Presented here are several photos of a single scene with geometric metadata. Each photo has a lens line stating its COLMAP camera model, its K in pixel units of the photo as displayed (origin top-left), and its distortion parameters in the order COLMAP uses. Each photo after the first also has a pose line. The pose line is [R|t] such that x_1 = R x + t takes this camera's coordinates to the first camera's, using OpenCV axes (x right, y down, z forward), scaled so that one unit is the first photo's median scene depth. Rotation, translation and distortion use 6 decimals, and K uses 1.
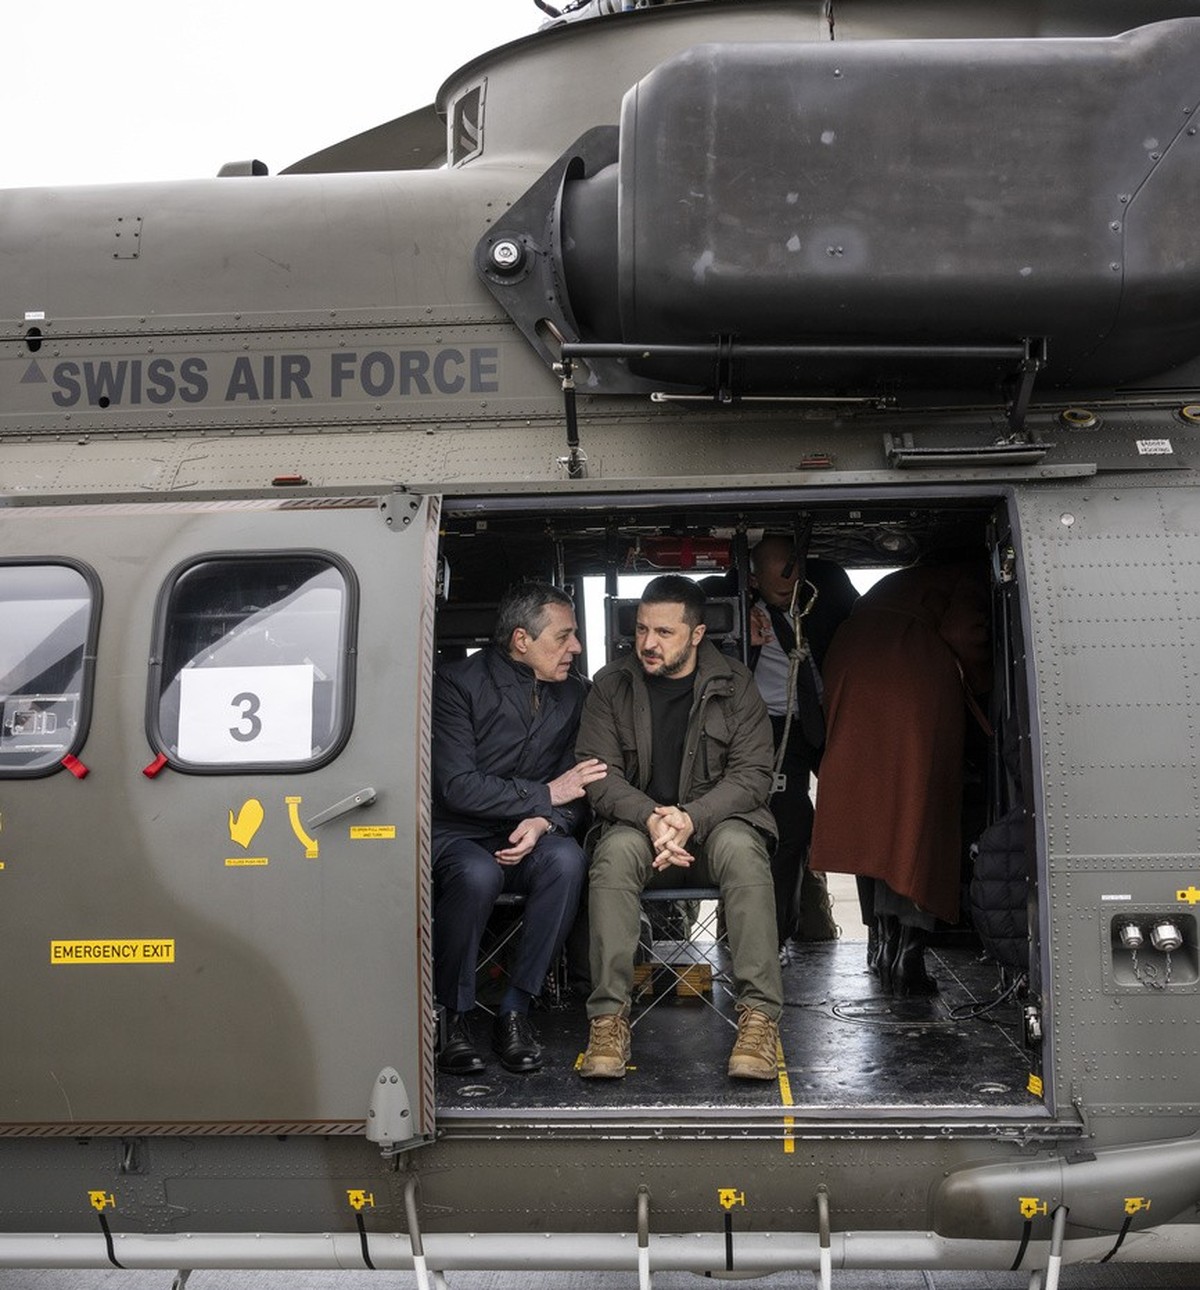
lens RADIAL K [[1824.9, 0, 613.5], [0, 1824.9, 627.6], [0, 0, 1]] dist [0.006820, 0.000000]
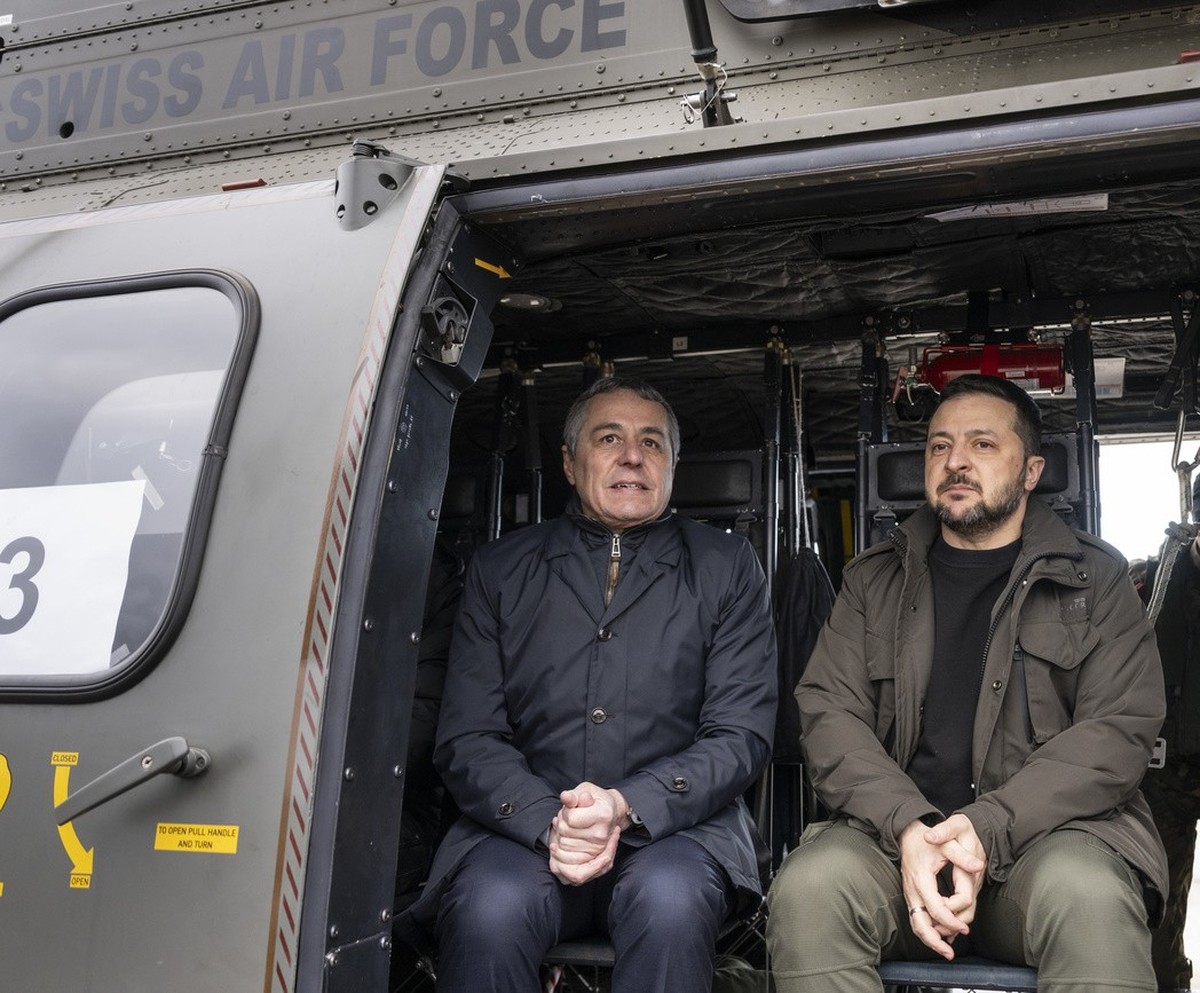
lens RADIAL K [[1332.6, 0, 711.1], [0, 1332.6, 508.9], [0, 0, 1]] dist [0.001337, 0.000000]
pose [[0.972623, -0.007616, -0.232262, 0.058933], [-0.008994, 0.997480, -0.070372, 0.045487], [0.232213, 0.070535, 0.970104, 0.602450]]
